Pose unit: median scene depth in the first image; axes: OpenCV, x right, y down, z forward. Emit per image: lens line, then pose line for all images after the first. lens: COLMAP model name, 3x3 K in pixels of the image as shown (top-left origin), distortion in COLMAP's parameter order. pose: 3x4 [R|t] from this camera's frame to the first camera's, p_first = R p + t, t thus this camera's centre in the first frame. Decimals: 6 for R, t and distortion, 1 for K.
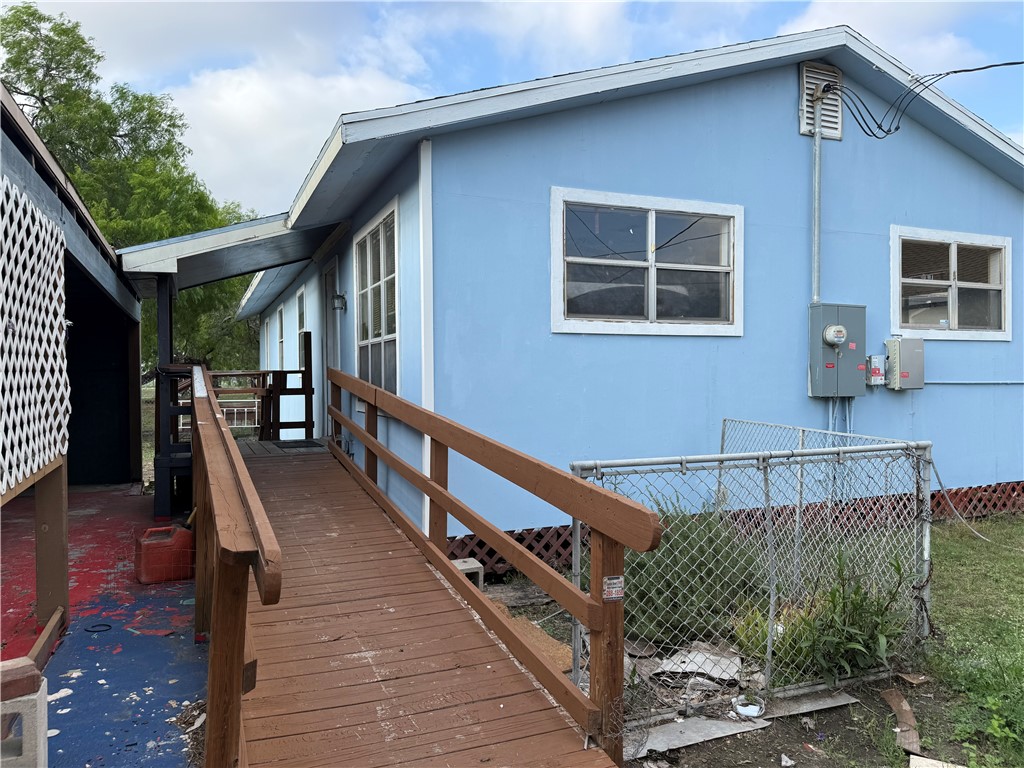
lens RADIAL K [[619.3, 0, 512.0], [0, 619.3, 384.0], [0, 0, 1]] dist [-0.000052, -0.000823]
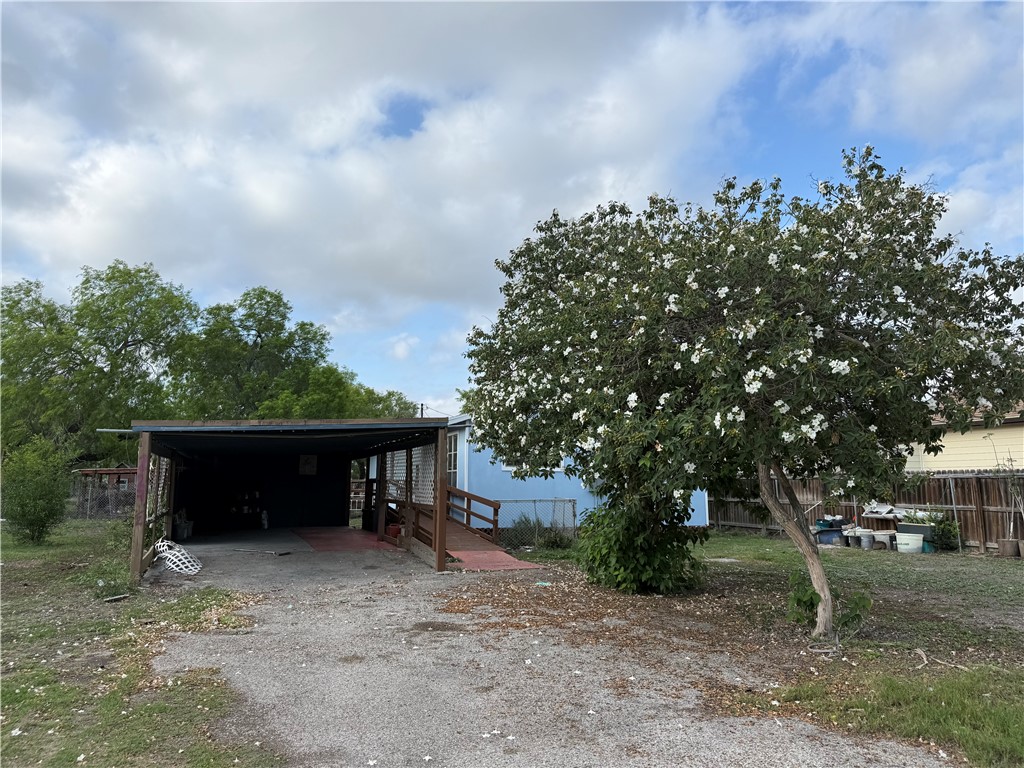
lens RADIAL K [[716.7, 0, 512.0], [0, 716.7, 384.0], [0, 0, 1]] dist [0.047075, -0.061486]
pose [[0.996495, 0.002028, -0.083628, 0.408212], [-0.014717, 0.988363, -0.151398, 0.041347], [0.082348, 0.152099, 0.984929, -2.694405]]
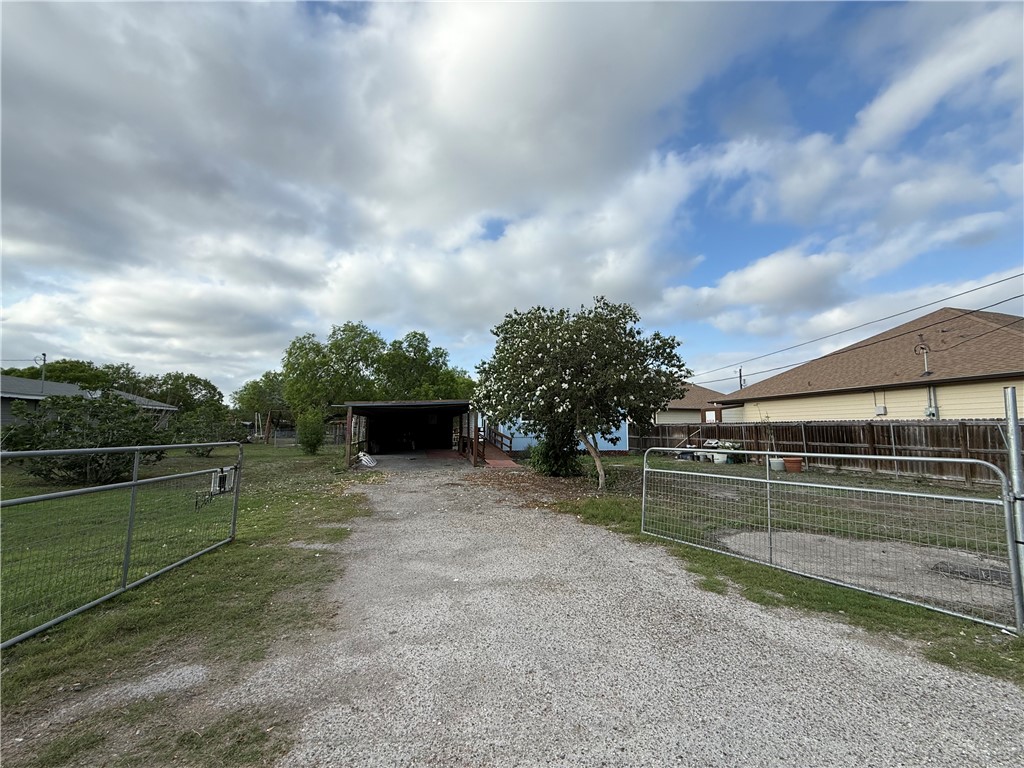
lens RADIAL K [[413.0, 0, 509.3], [0, 413.0, 385.1], [0, 0, 1]] dist [0.000799, 0.000052]
pose [[0.973776, -0.009423, -0.227314, 0.927639], [-0.018242, 0.992691, -0.119295, 0.051728], [0.226777, 0.120313, 0.966487, -3.271770]]
